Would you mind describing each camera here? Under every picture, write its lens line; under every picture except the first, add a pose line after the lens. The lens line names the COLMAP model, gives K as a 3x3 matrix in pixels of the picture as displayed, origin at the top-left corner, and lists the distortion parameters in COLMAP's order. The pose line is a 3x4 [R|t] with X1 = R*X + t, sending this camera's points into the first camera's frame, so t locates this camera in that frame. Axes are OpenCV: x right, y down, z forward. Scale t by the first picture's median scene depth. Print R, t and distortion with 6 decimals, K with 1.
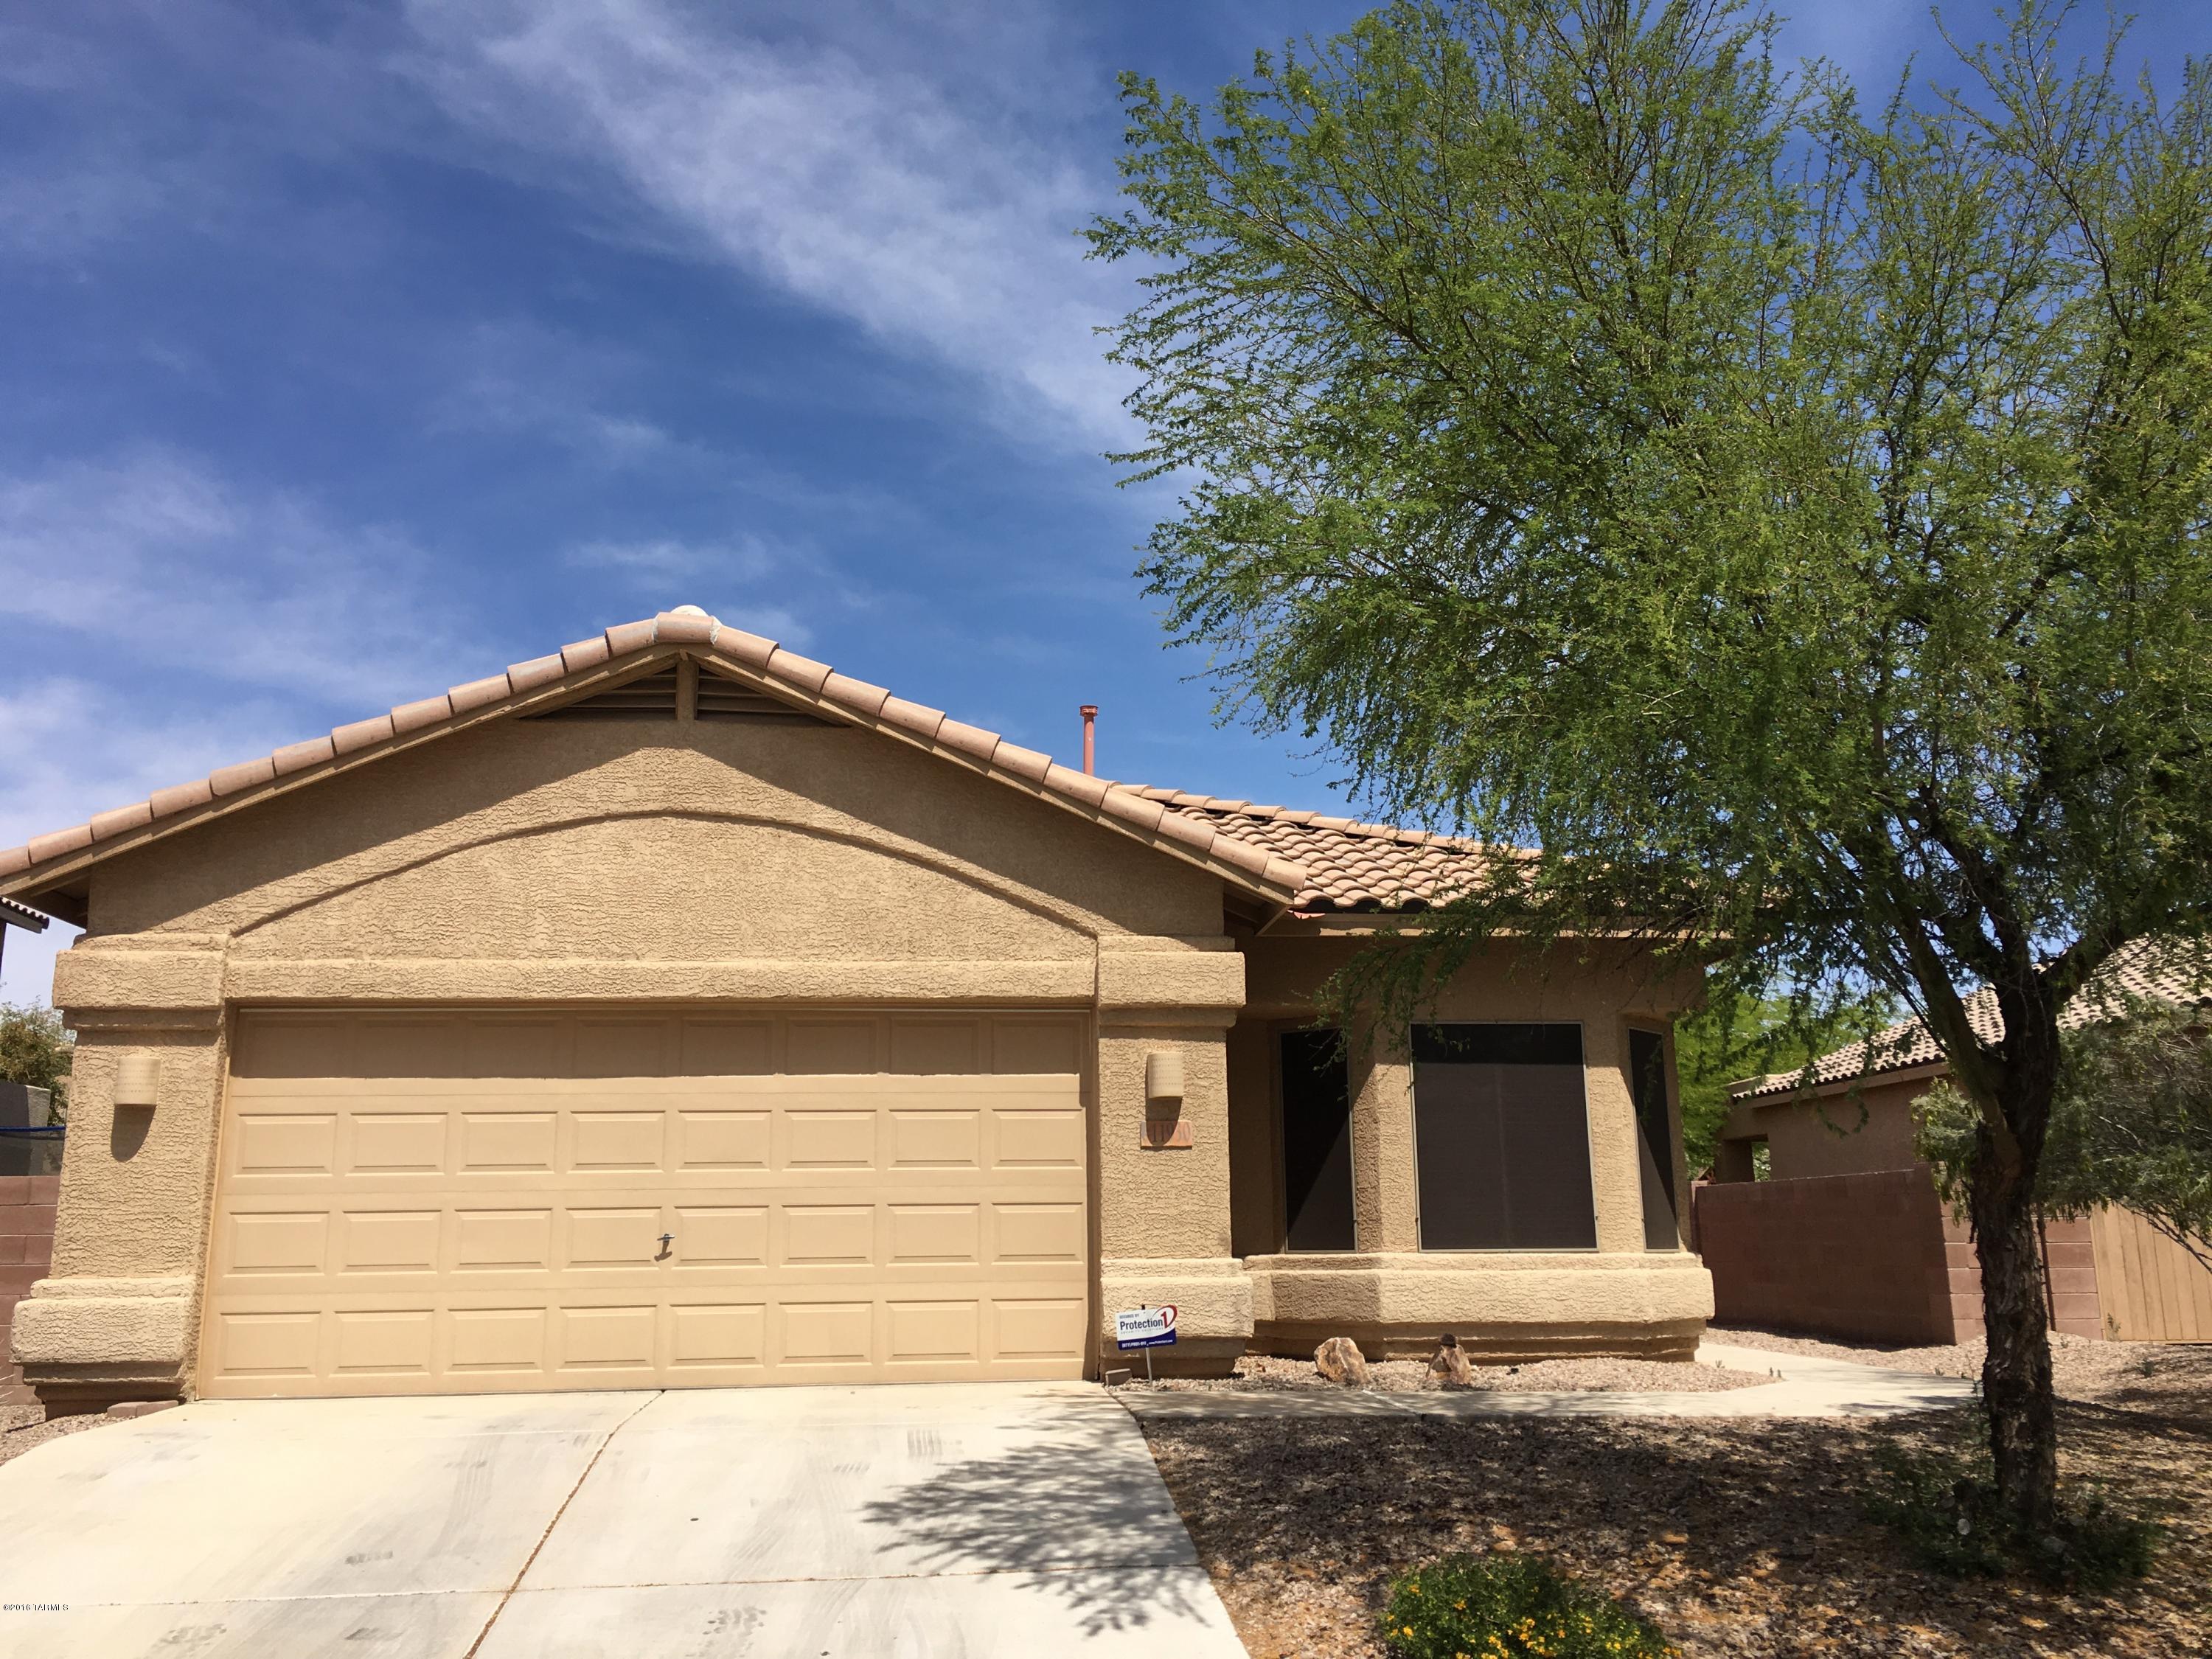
lens RADIAL K [[1874.5, 0, 1099.9], [0, 1874.5, 835.9], [0, 0, 1]] dist [0.030941, -0.002459]
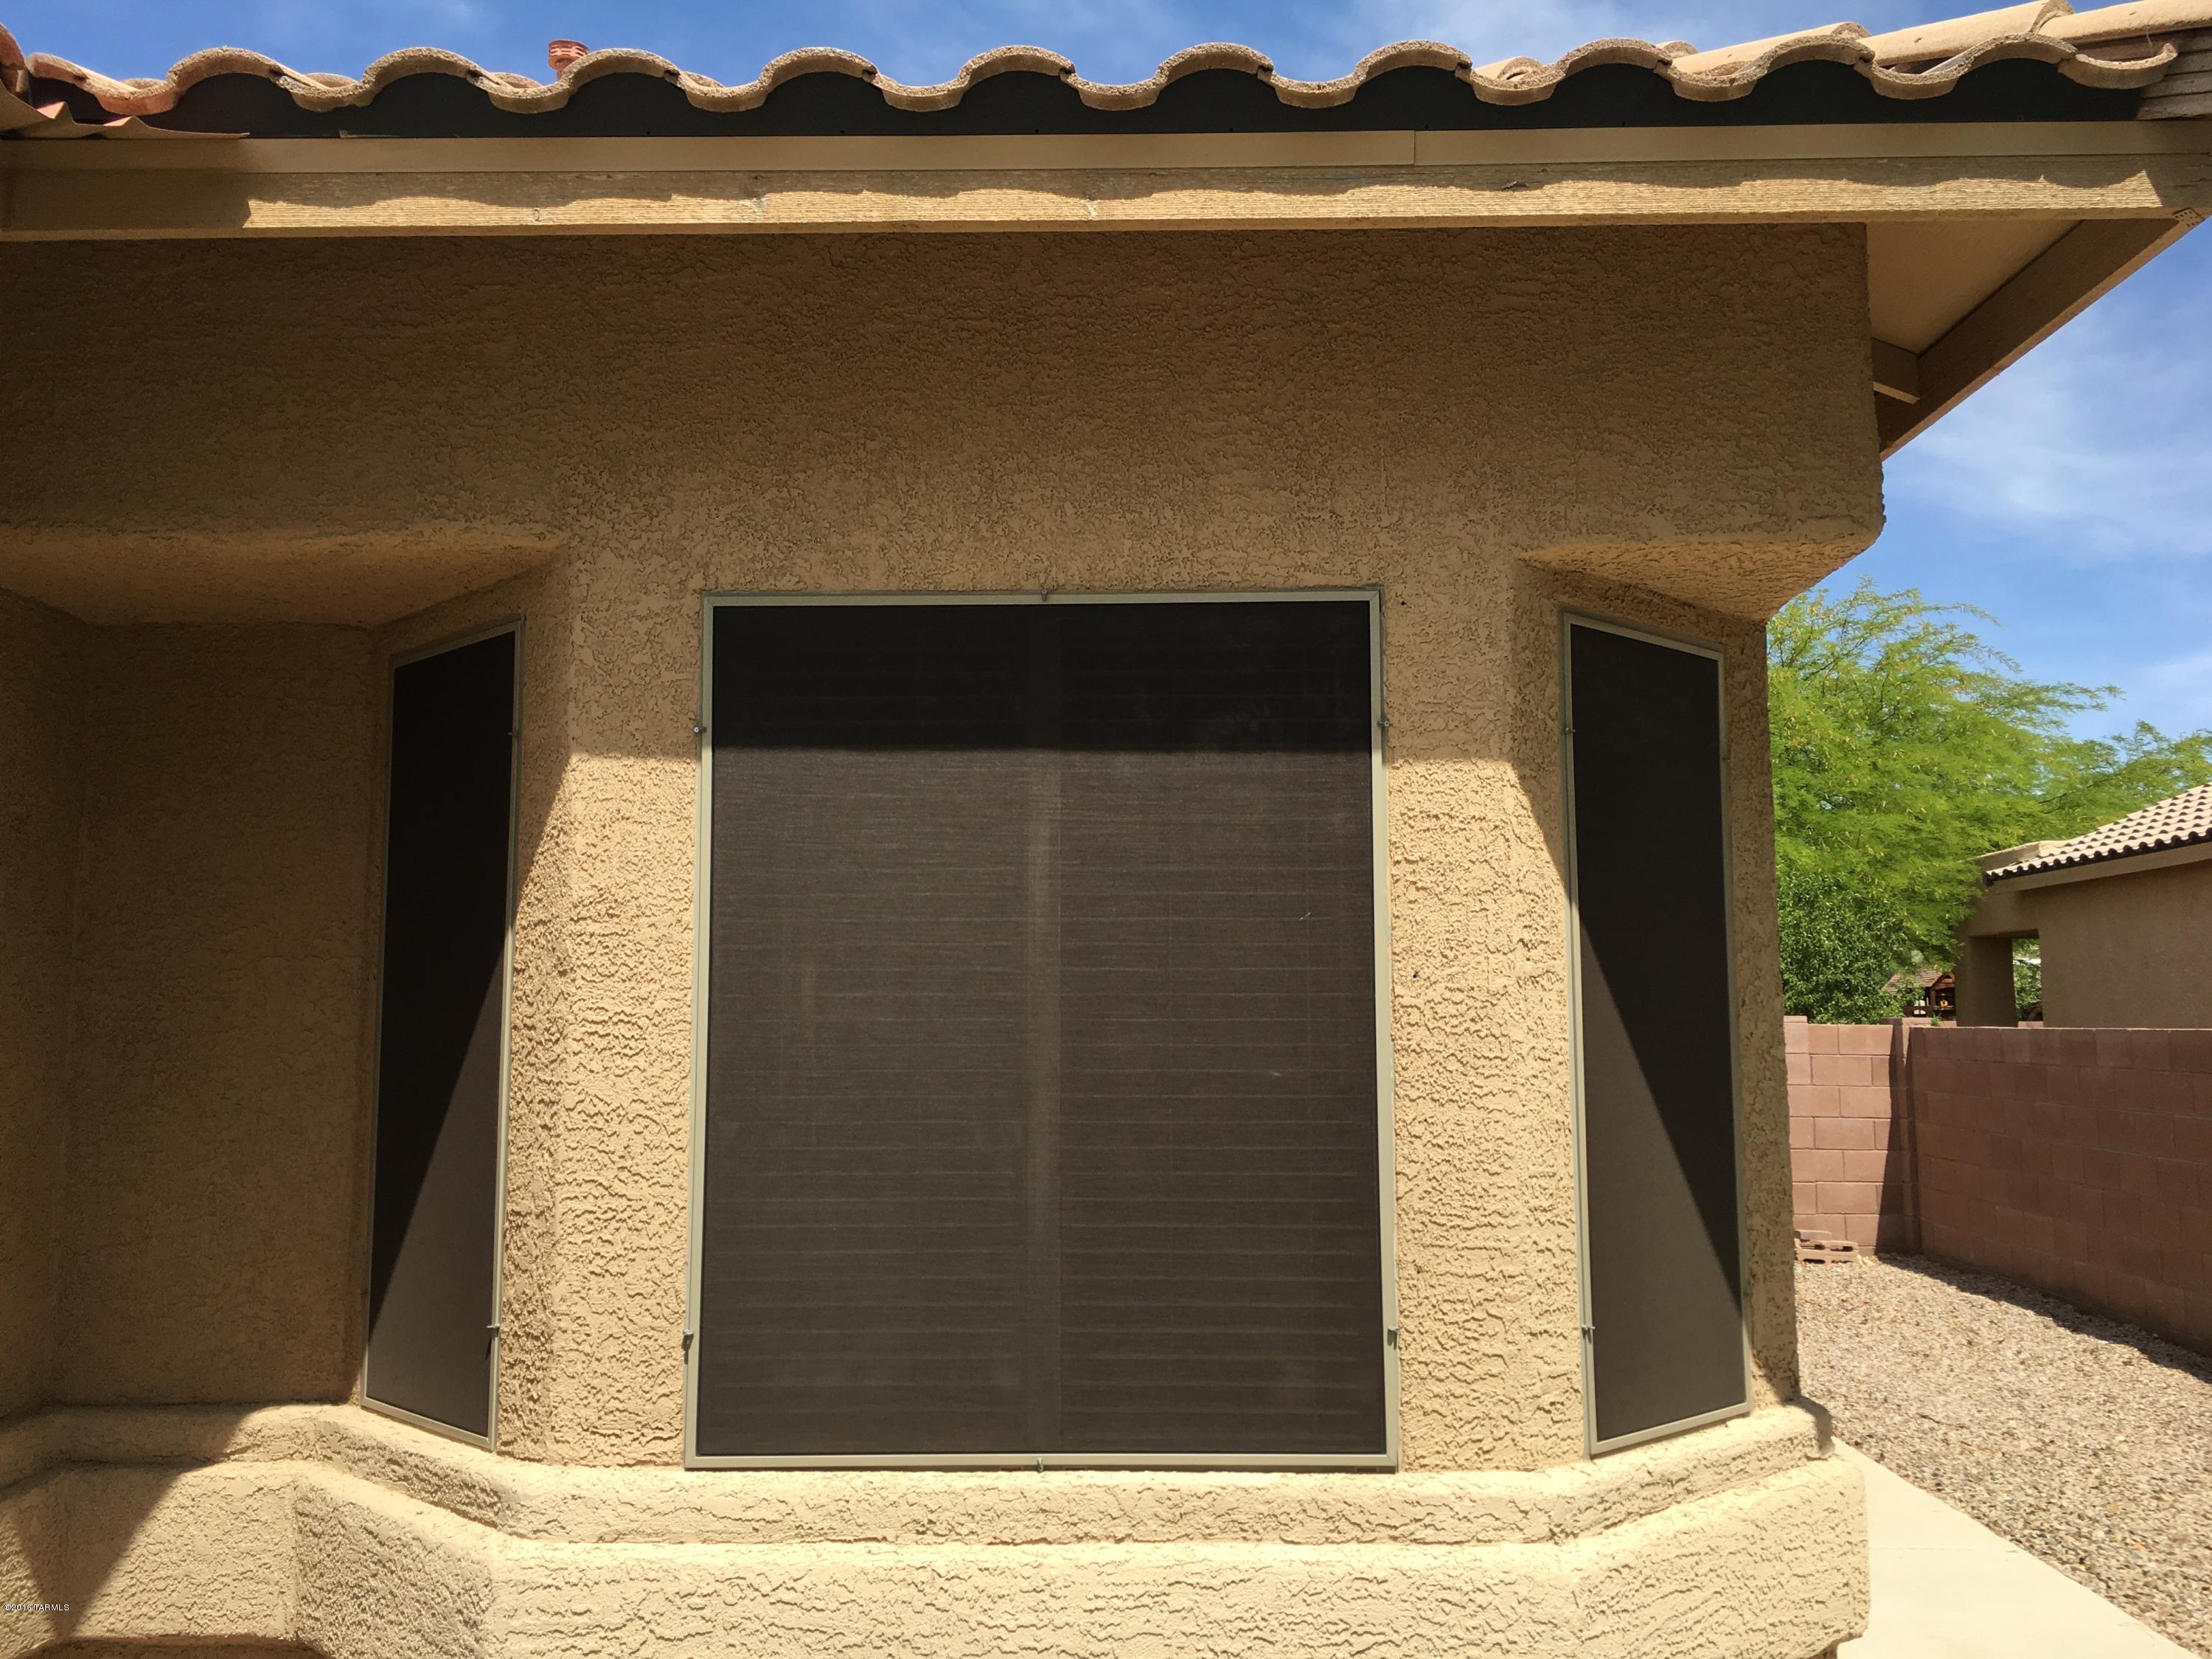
lens RADIAL K [[1874.5, 0, 1114.9], [0, 1874.5, 824.8], [0, 0, 1]] dist [0.030941, -0.002459]
pose [[0.993634, -0.004485, -0.112570, 0.253359], [0.016900, 0.993835, 0.109578, 0.103110], [0.111384, -0.110783, 0.987583, 0.741275]]
